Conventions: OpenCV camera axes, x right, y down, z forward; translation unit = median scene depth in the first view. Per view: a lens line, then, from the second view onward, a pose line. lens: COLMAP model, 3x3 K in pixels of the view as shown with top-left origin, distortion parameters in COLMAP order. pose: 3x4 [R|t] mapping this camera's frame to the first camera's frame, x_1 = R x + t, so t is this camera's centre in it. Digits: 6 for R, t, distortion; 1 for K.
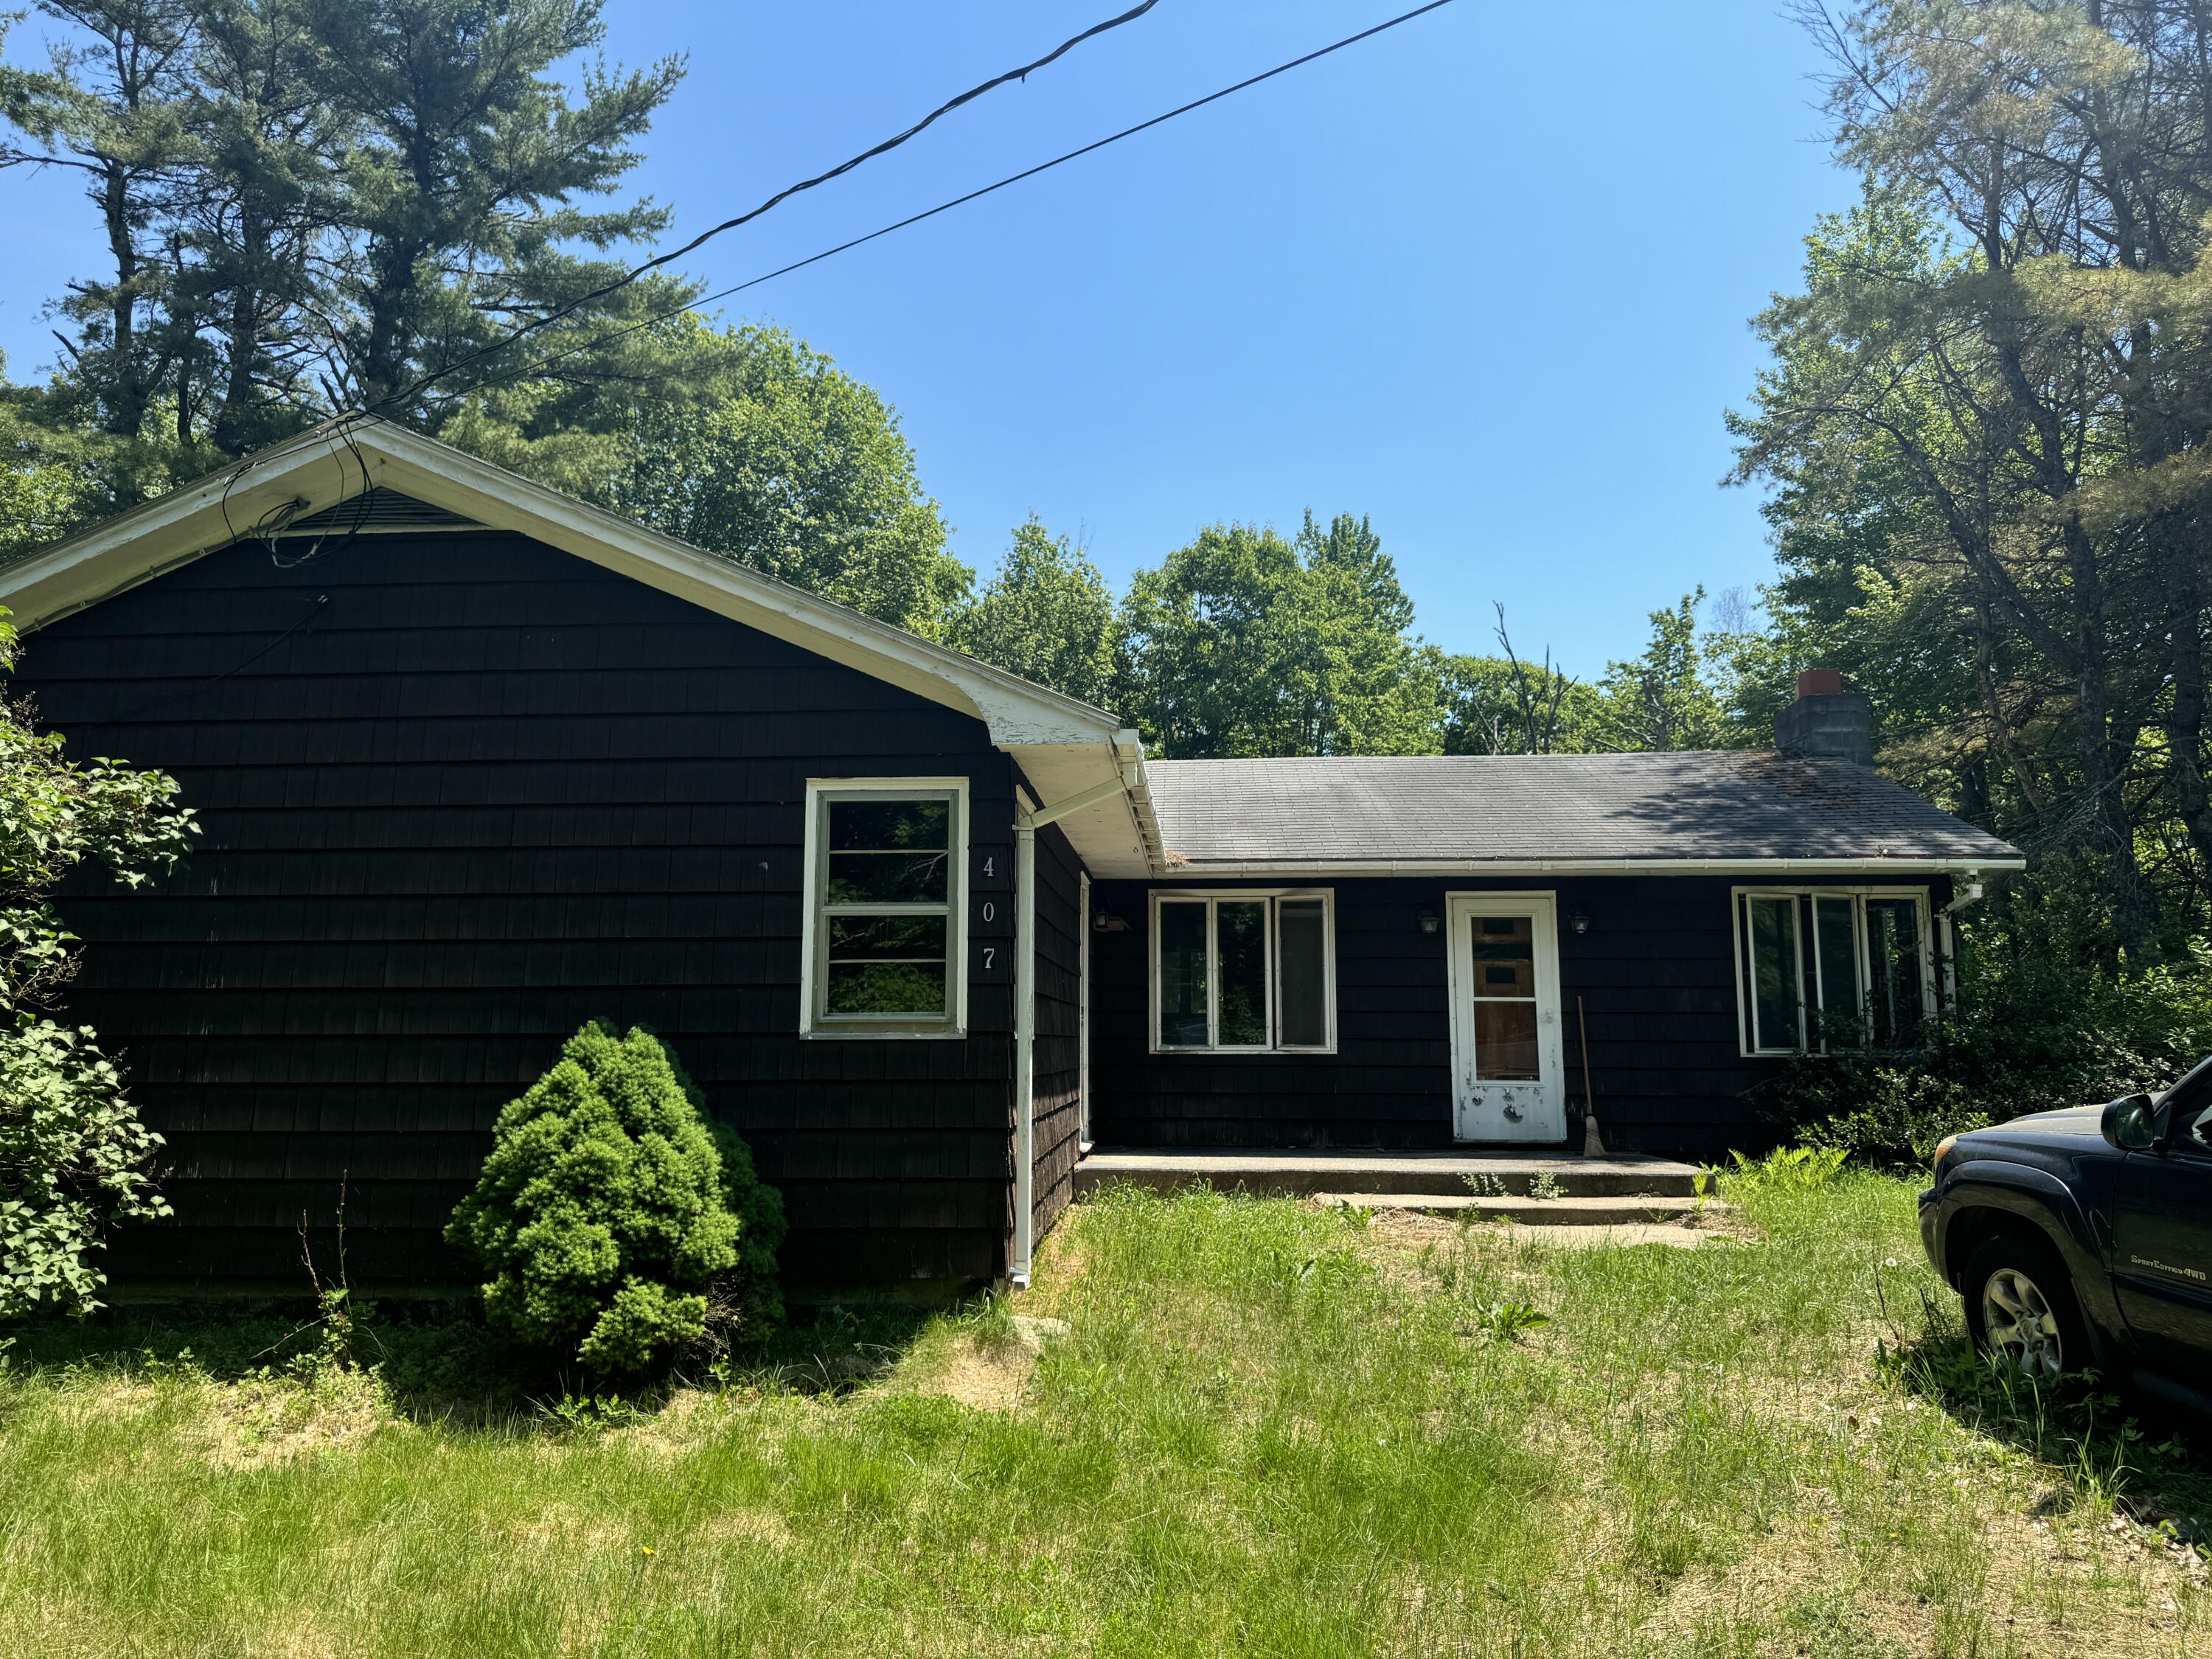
lens RADIAL K [[1569.0, 0, 1093.2], [0, 1569.0, 836.8], [0, 0, 1]] dist [0.148710, -0.295366]
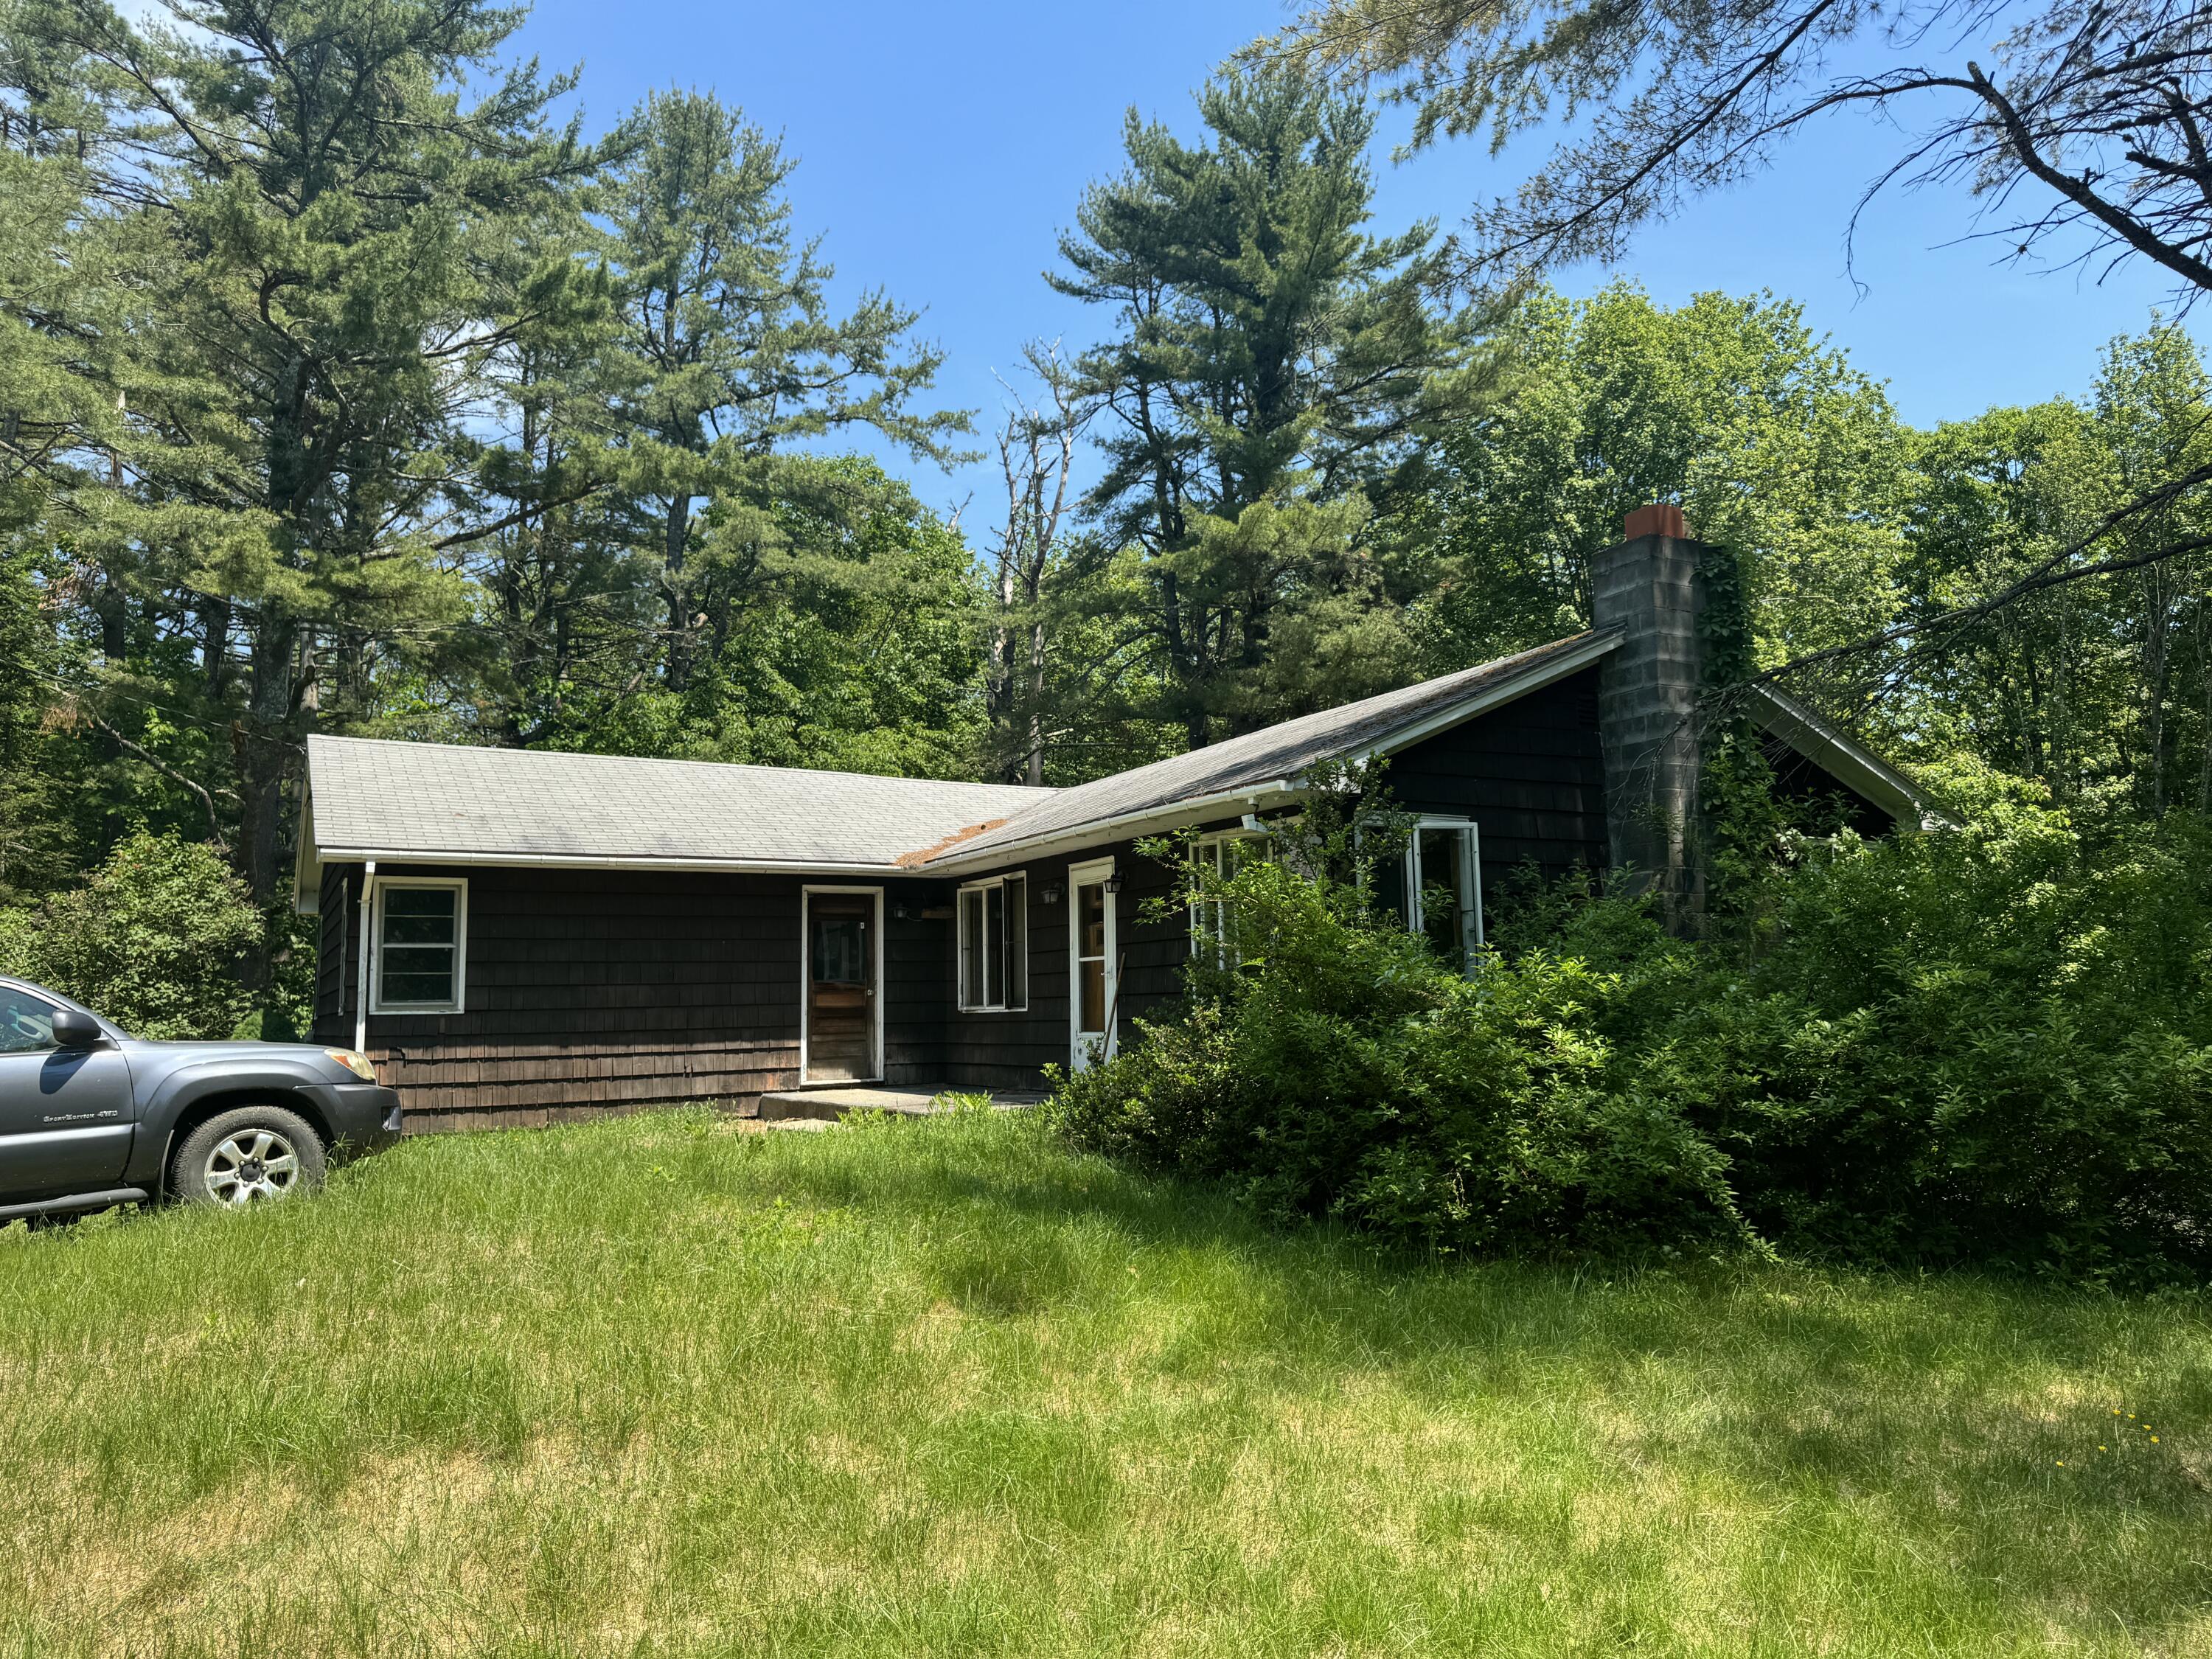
lens RADIAL K [[1573.8, 0, 1157.0], [0, 1573.8, 830.5], [0, 0, 1]] dist [0.010341, -0.002930]
pose [[0.569000, -0.105245, -0.815575, 1.191328], [0.127395, 0.991084, -0.039015, 0.062505], [0.812410, -0.081700, 0.577335, 0.416064]]
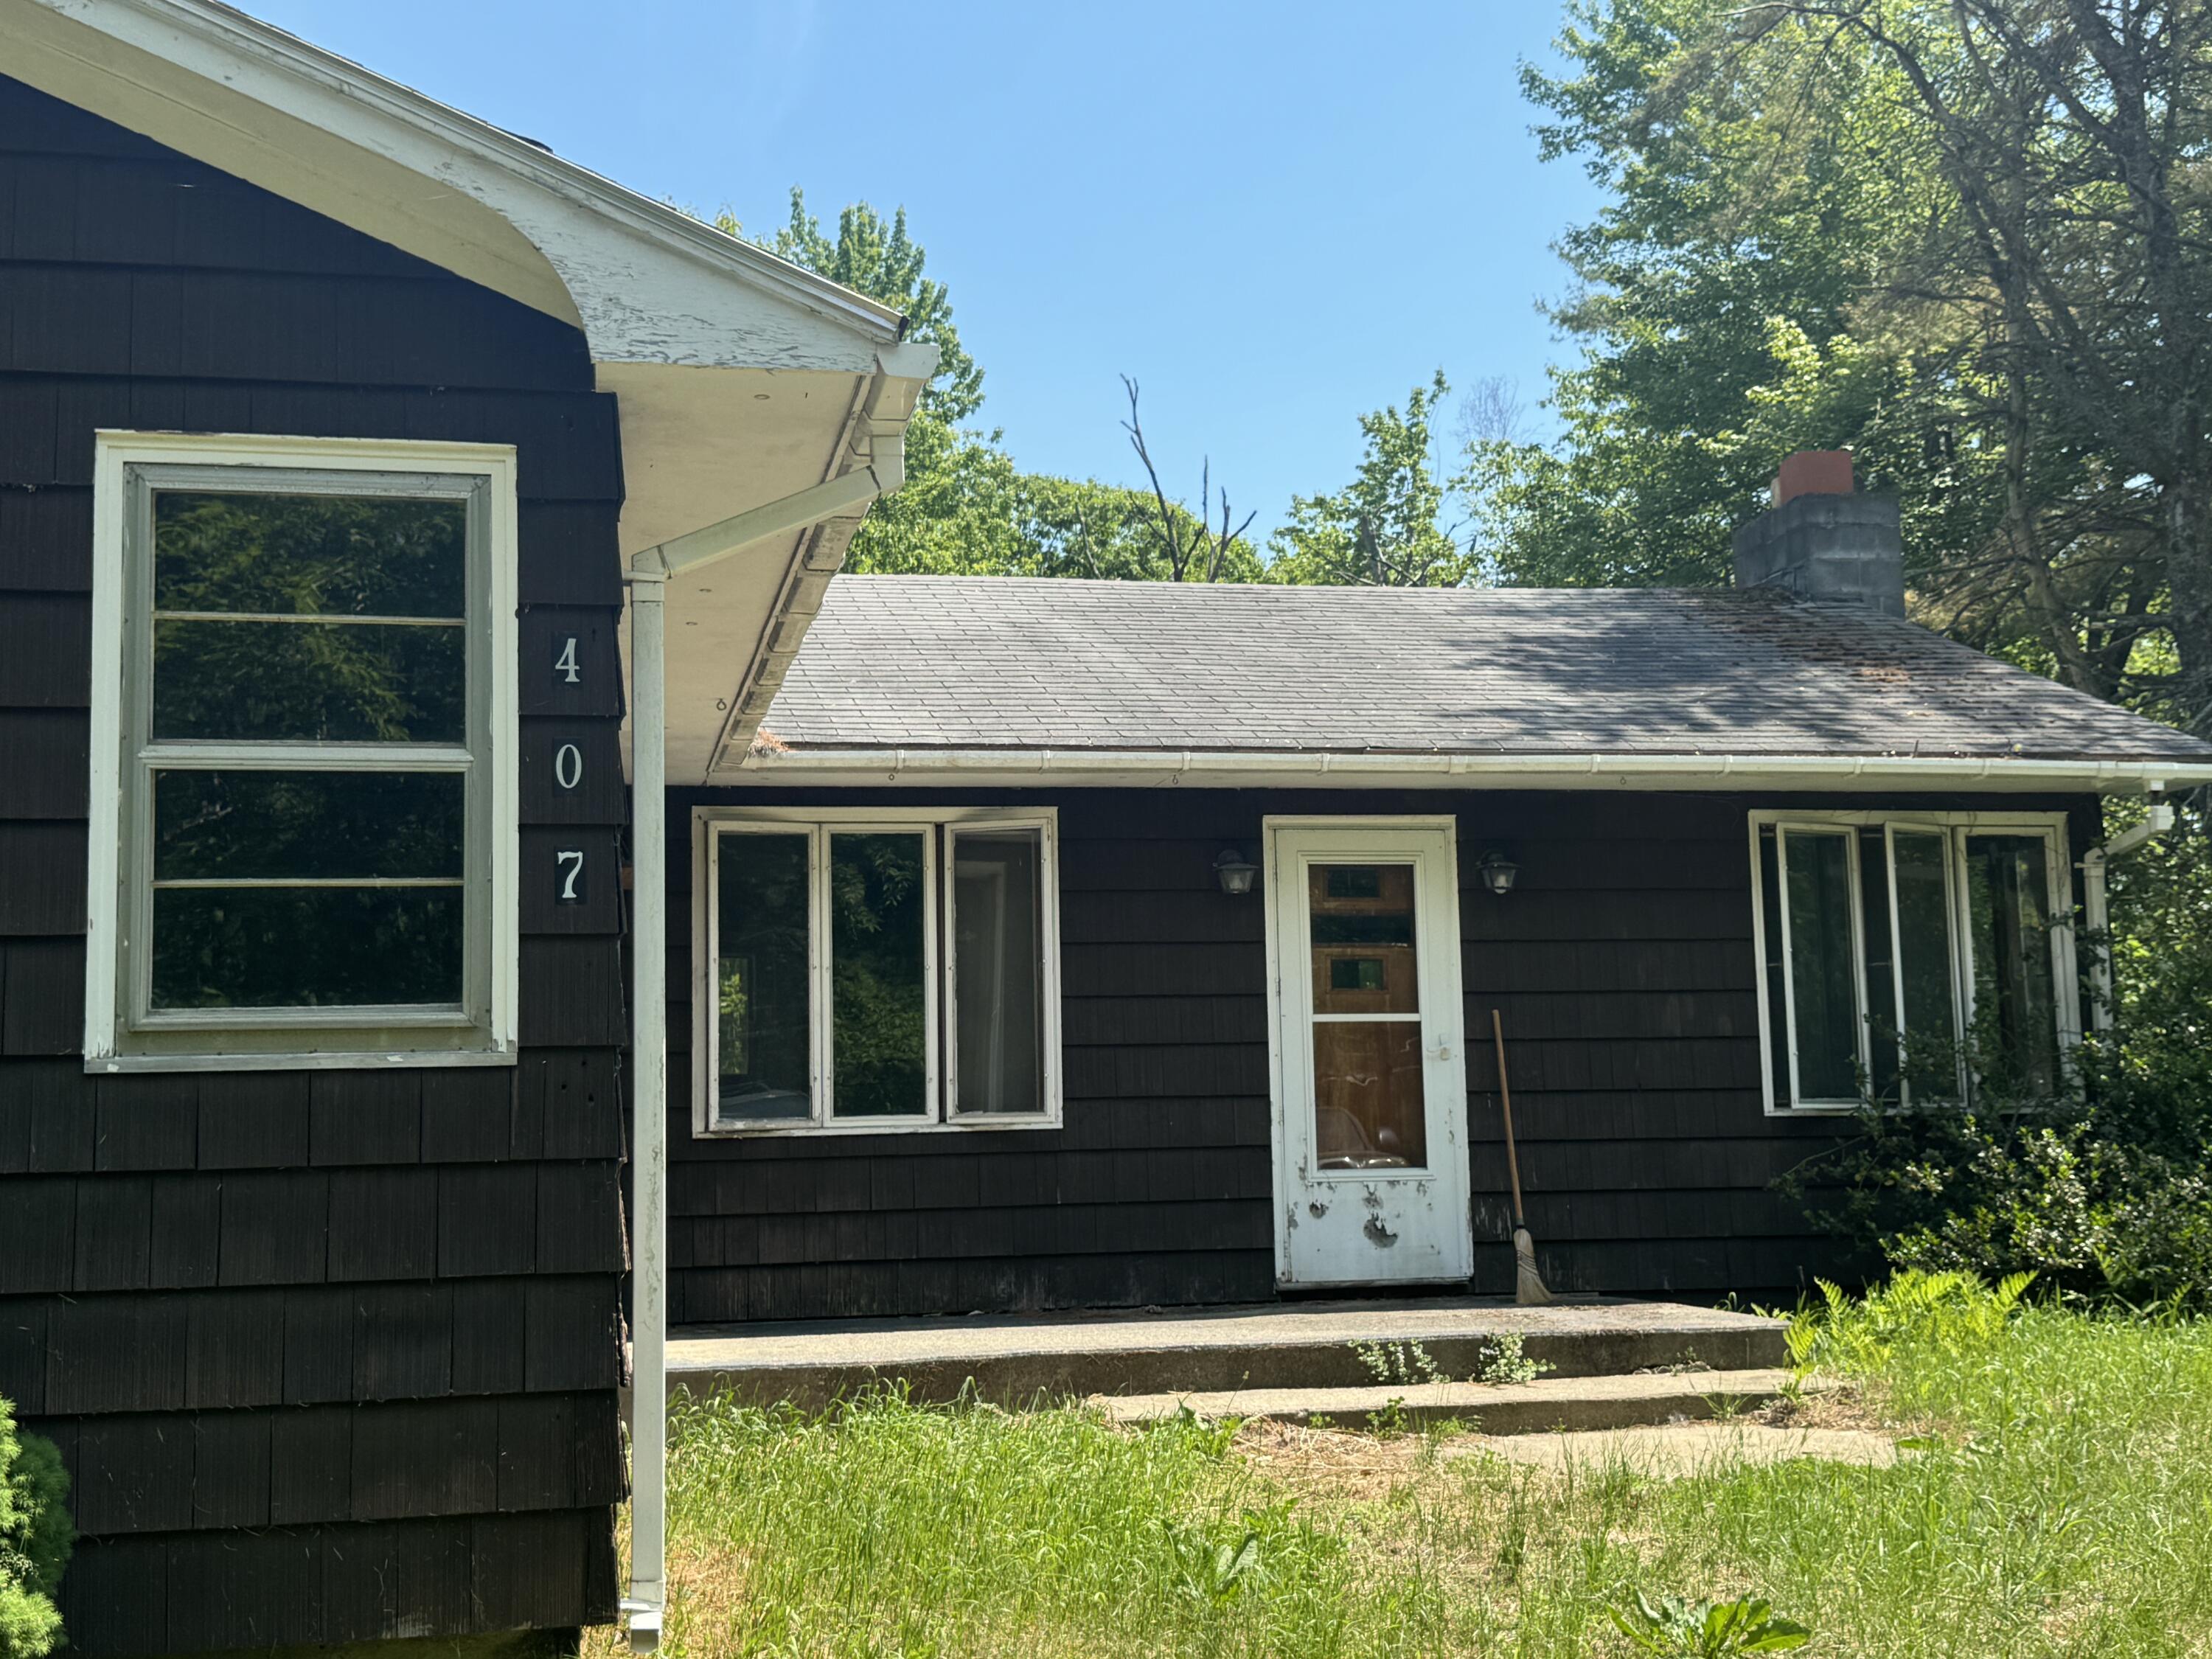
lens RADIAL K [[2702.6, 0, 1107.9], [0, 2702.6, 843.4], [0, 0, 1]] dist [0.130879, -0.007921]
pose [[0.962006, 0.008724, 0.272887, -0.073573], [-0.012723, 0.999836, 0.012886, 0.033442], [-0.272730, -0.015869, 0.961960, 0.149009]]
